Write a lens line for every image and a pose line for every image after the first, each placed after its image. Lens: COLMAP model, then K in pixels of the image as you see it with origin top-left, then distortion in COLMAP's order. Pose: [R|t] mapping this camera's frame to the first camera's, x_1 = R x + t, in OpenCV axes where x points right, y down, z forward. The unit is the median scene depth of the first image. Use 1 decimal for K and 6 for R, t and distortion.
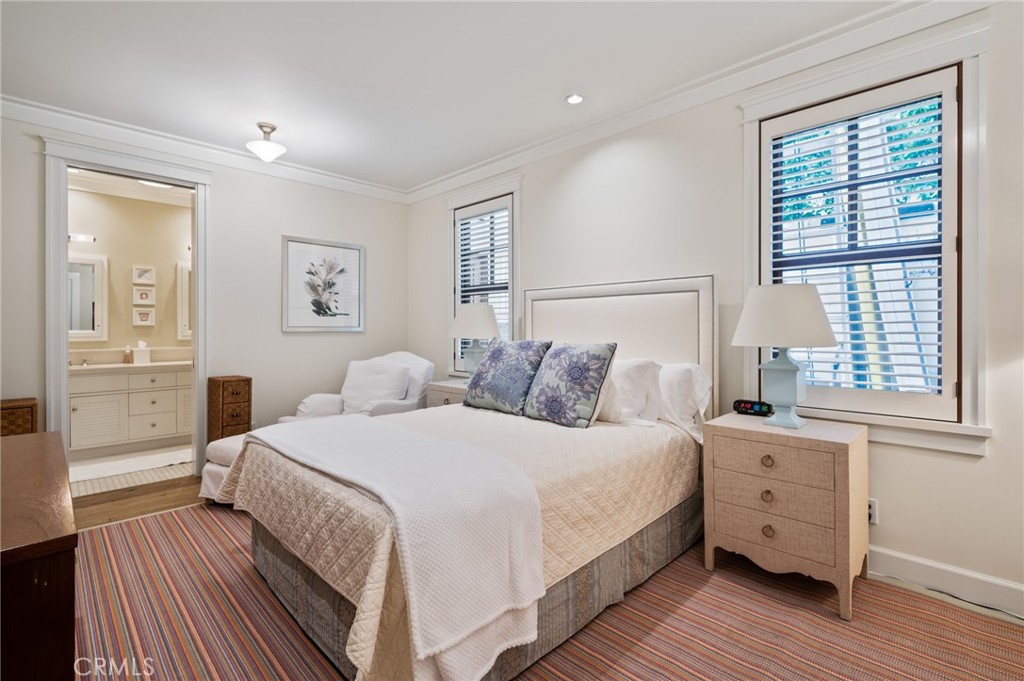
lens RADIAL K [[455.1, 0, 513.3], [0, 455.1, 334.3], [0, 0, 1]] dist [0.000291, -0.000322]
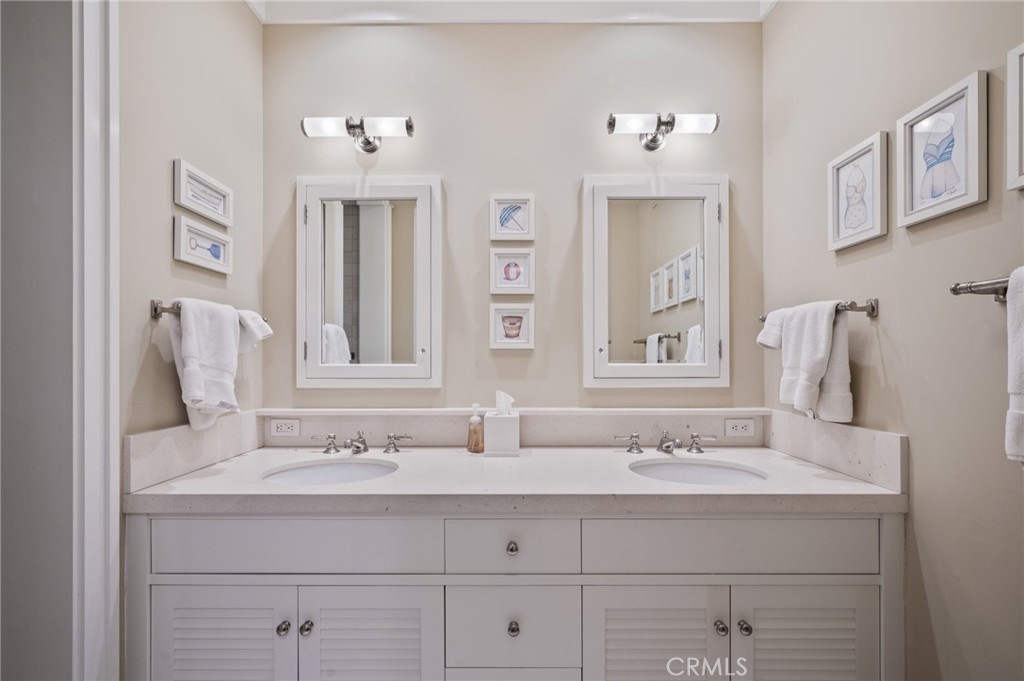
lens RADIAL K [[455.1, 0, 511.6], [0, 455.1, 351.8], [0, 0, 1]] dist [0.000291, -0.000322]
pose [[0.707977, -0.004836, -0.706219, -0.547335], [-0.002663, 0.999951, -0.009516, -0.013370], [0.706231, 0.008618, 0.707929, 0.736956]]
